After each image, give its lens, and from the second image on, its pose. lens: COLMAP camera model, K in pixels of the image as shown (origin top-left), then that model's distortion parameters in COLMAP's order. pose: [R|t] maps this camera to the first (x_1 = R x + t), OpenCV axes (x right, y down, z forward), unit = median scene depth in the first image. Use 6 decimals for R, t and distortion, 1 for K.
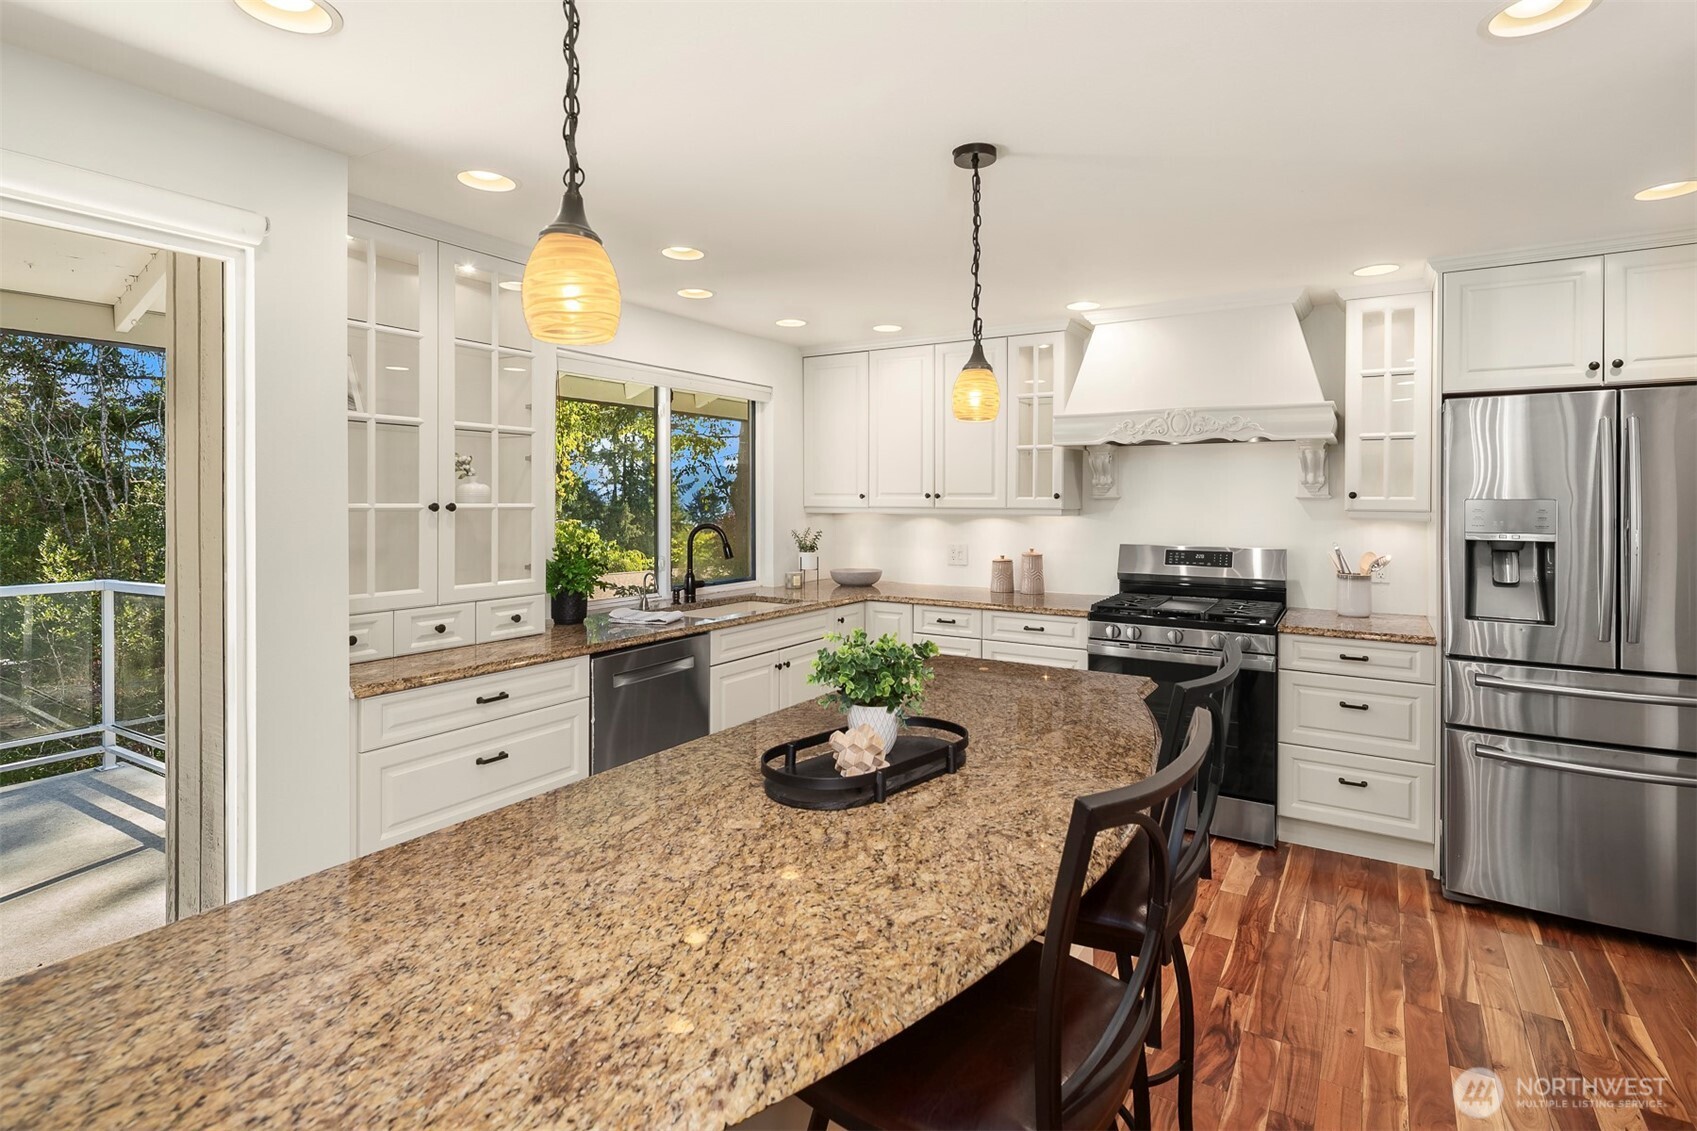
lens RADIAL K [[865.1, 0, 849.8], [0, 865.1, 500.9], [0, 0, 1]] dist [0.001716, -0.002698]
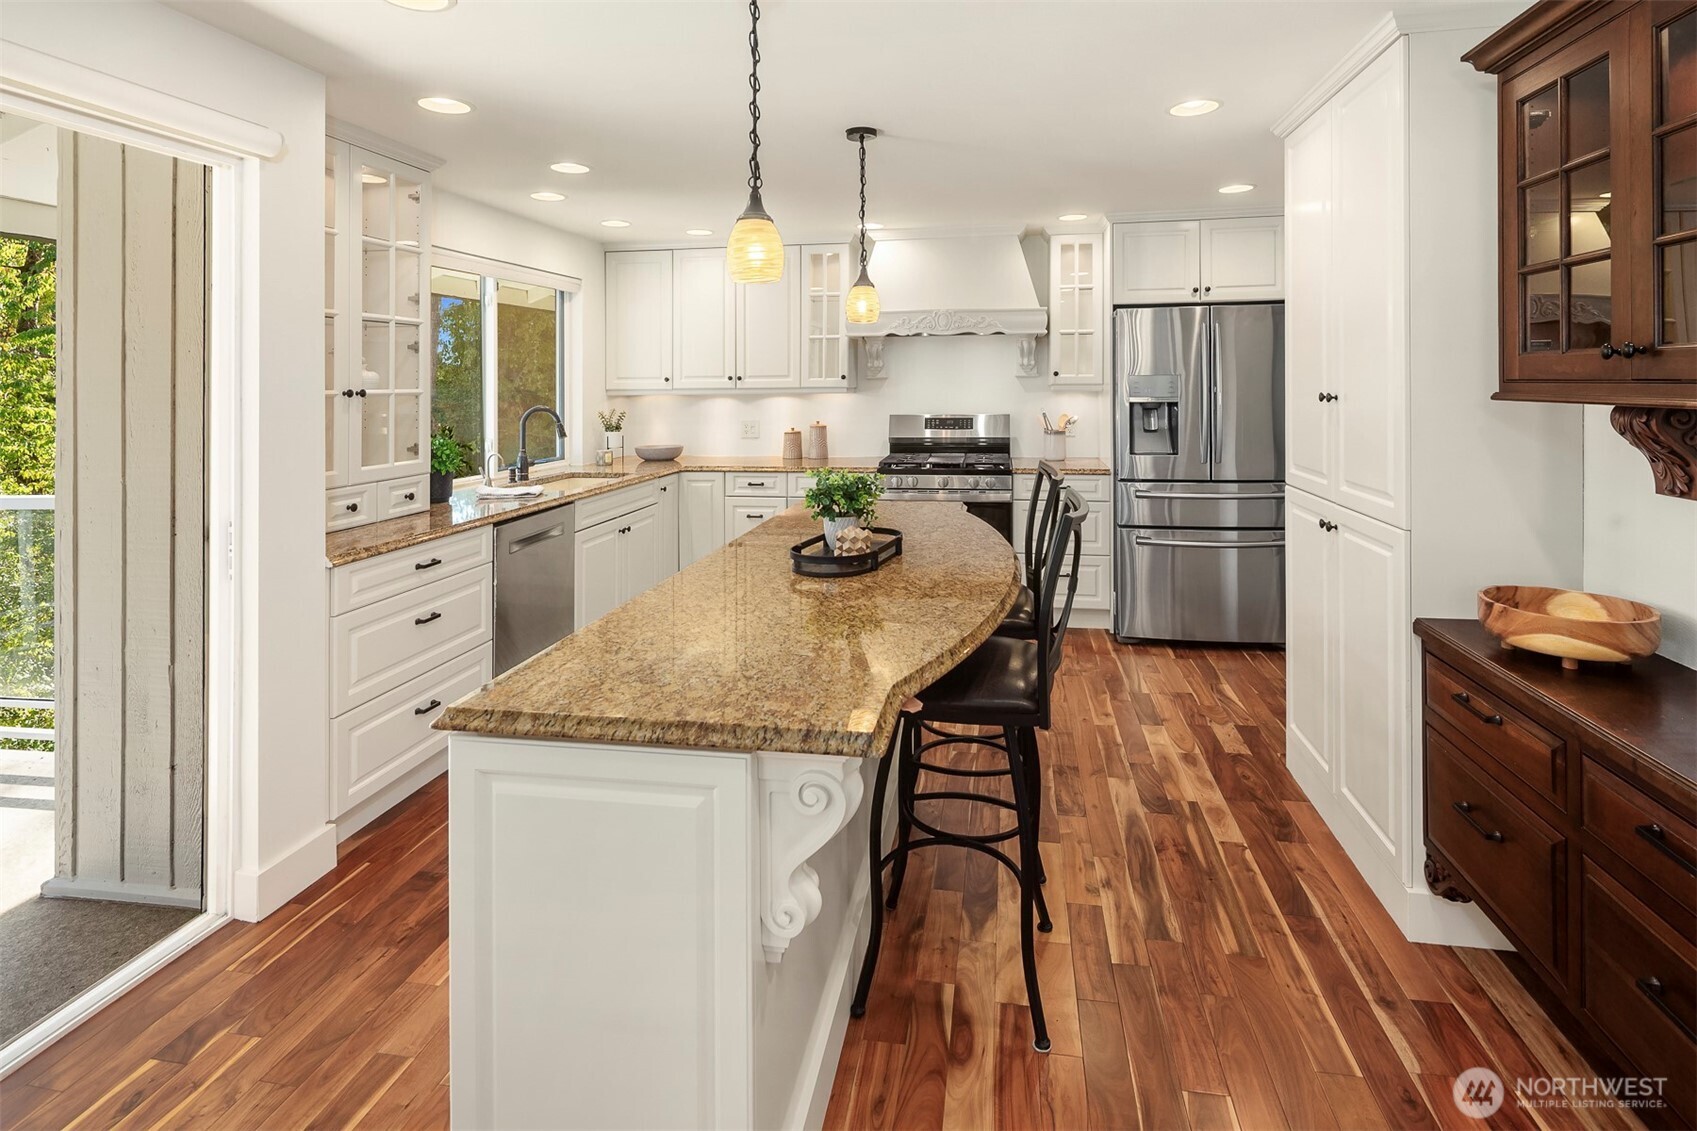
lens RADIAL K [[862.0, 0, 878.8], [0, 862.0, 390.6], [0, 0, 1]] dist [0.004072, 0.002029]
pose [[0.921846, -0.017980, 0.387140, -0.234487], [0.015059, 0.999831, 0.010578, 0.001828], [-0.387264, -0.003921, 0.921960, -0.187821]]
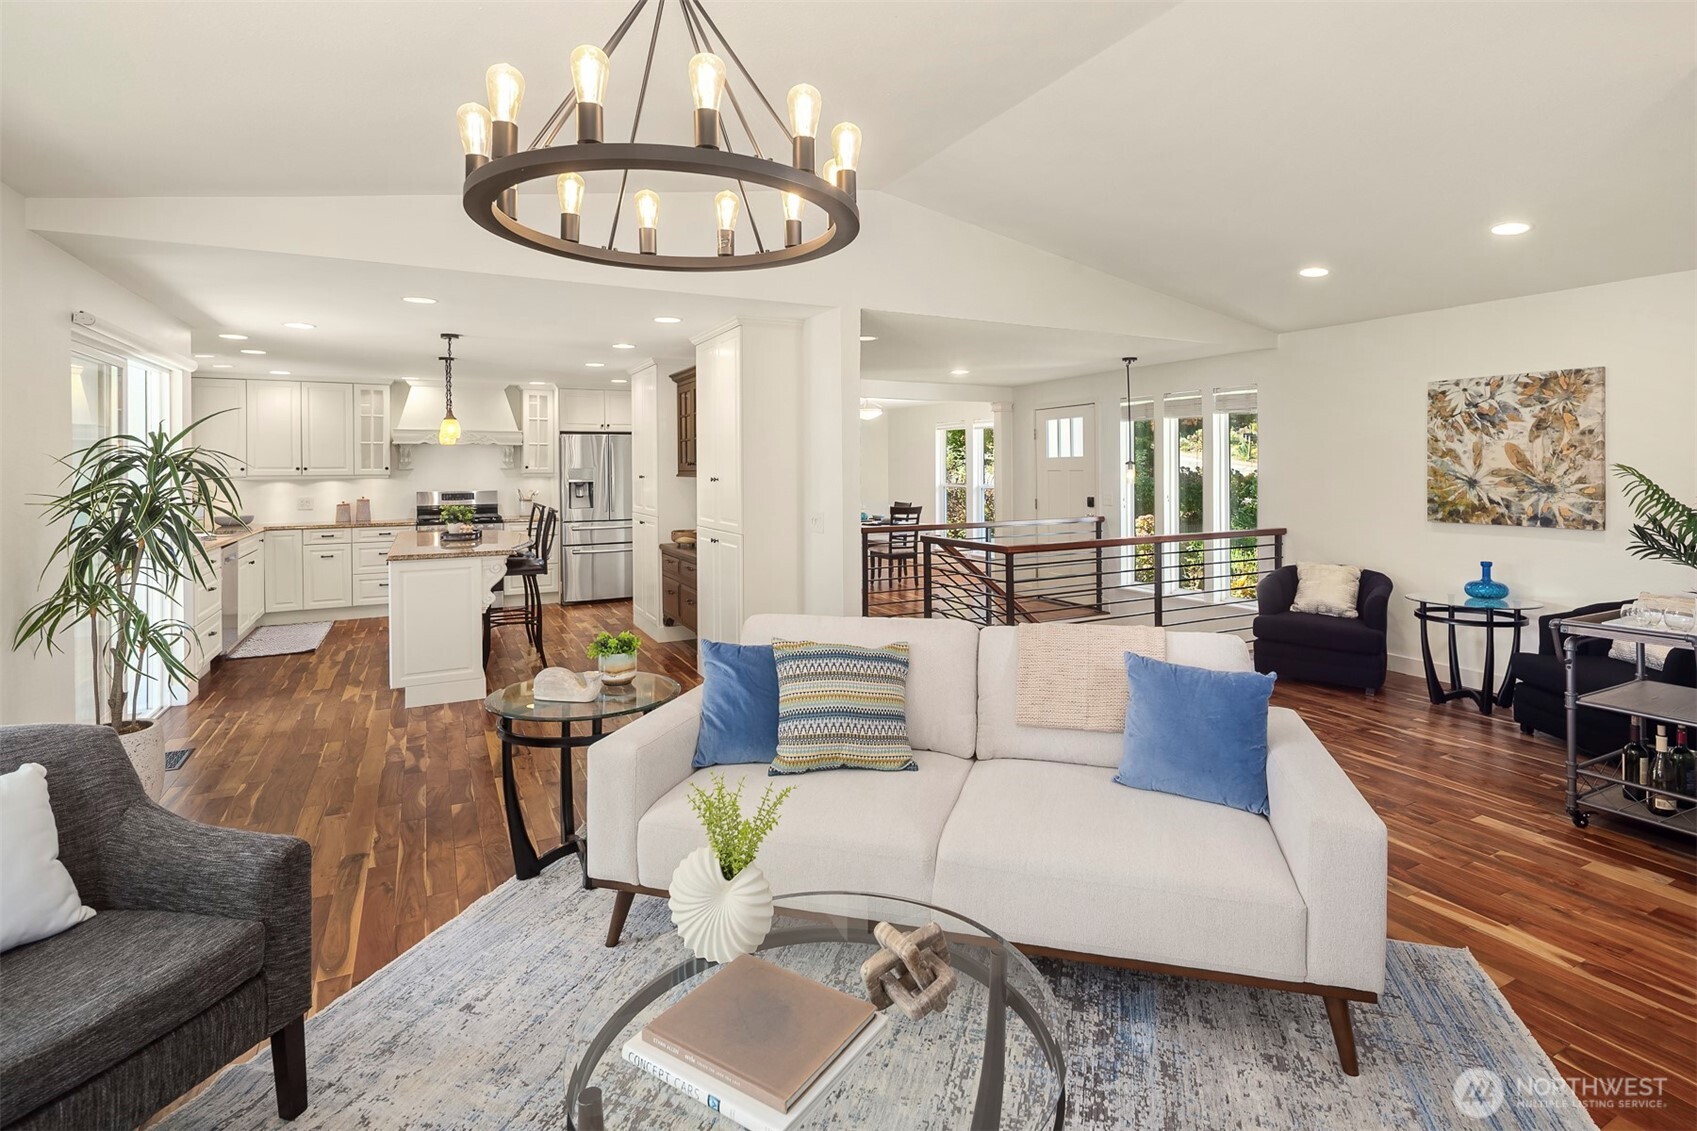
lens RADIAL K [[778.1, 0, 838.3], [0, 778.1, 467.8], [0, 0, 1]] dist [0.000523, 0.000253]
pose [[0.521706, -0.007220, 0.853095, -0.907648], [0.010308, 0.999945, 0.002159, 0.000095], [-0.853063, 0.007667, 0.521752, -0.991359]]
